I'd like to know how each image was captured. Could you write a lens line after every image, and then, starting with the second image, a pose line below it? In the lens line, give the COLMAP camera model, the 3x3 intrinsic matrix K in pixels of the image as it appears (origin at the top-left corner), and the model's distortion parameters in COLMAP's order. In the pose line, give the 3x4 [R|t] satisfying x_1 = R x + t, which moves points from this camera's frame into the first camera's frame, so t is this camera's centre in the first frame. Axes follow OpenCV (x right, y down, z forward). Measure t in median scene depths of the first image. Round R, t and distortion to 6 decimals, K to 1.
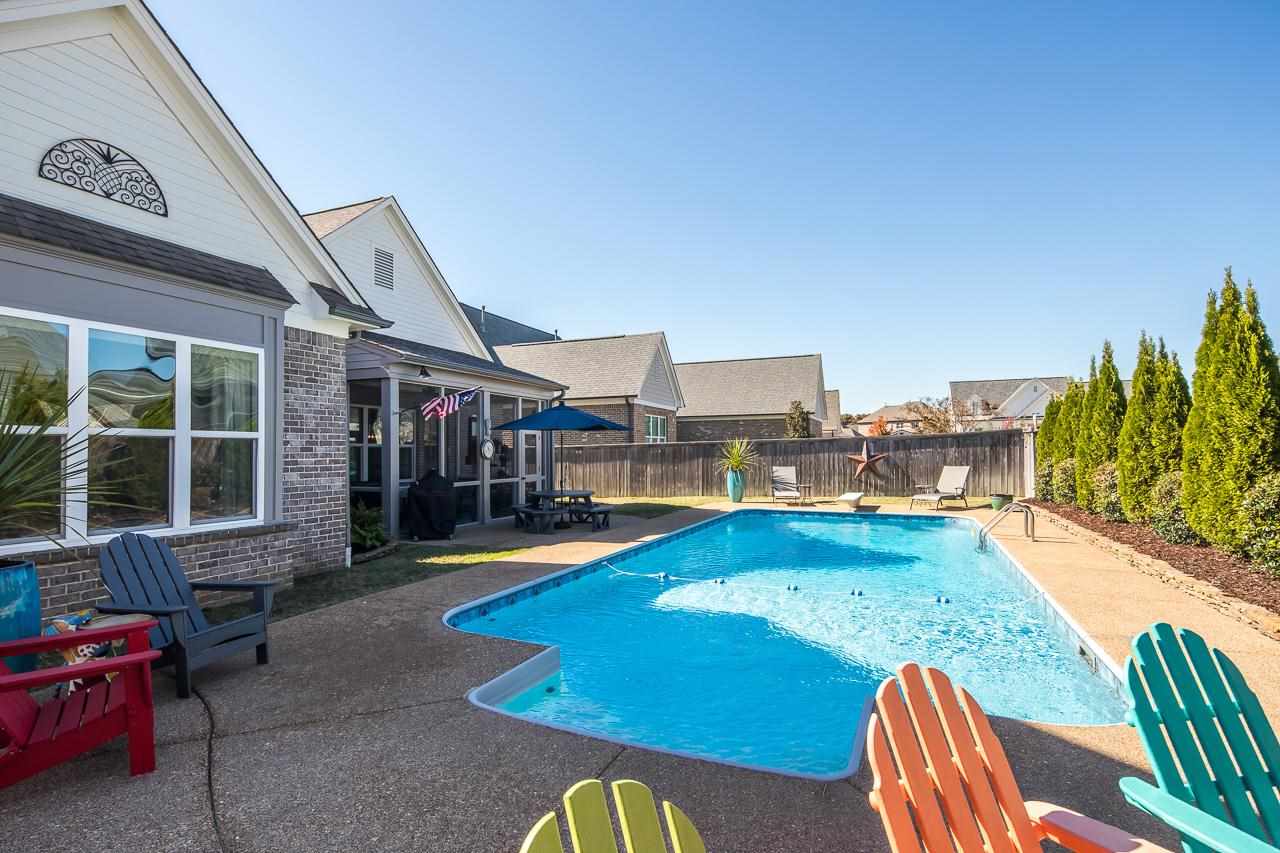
lens RADIAL K [[620.5, 0, 636.0], [0, 620.5, 440.2], [0, 0, 1]] dist [0.000226, -0.000642]
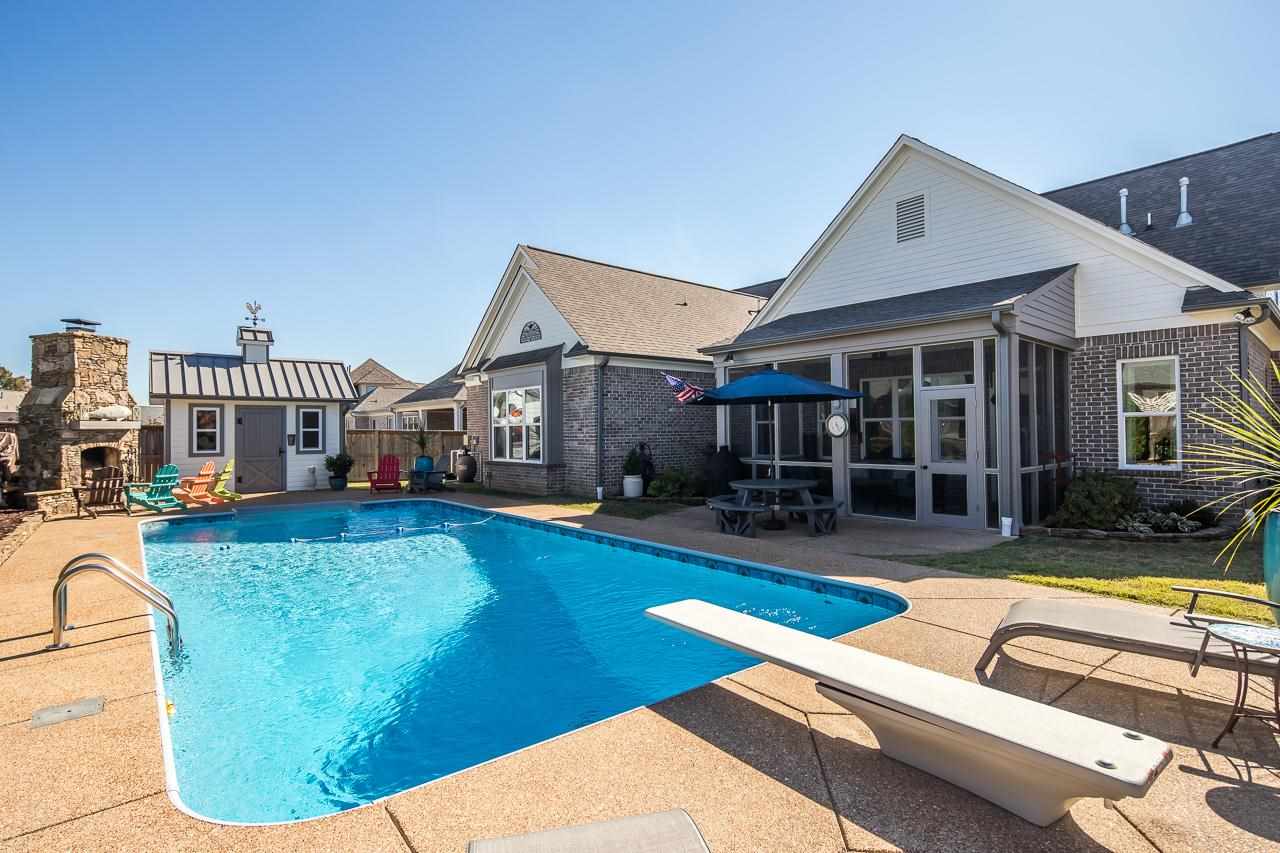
lens RADIAL K [[620.5, 0, 636.0], [0, 620.5, 440.2], [0, 0, 1]] dist [0.000226, -0.000642]
pose [[-0.458863, 0.015615, -0.888370, 0.580212], [0.025746, 0.999659, 0.004273, 0.023432], [0.888134, -0.020911, -0.459109, 1.100304]]
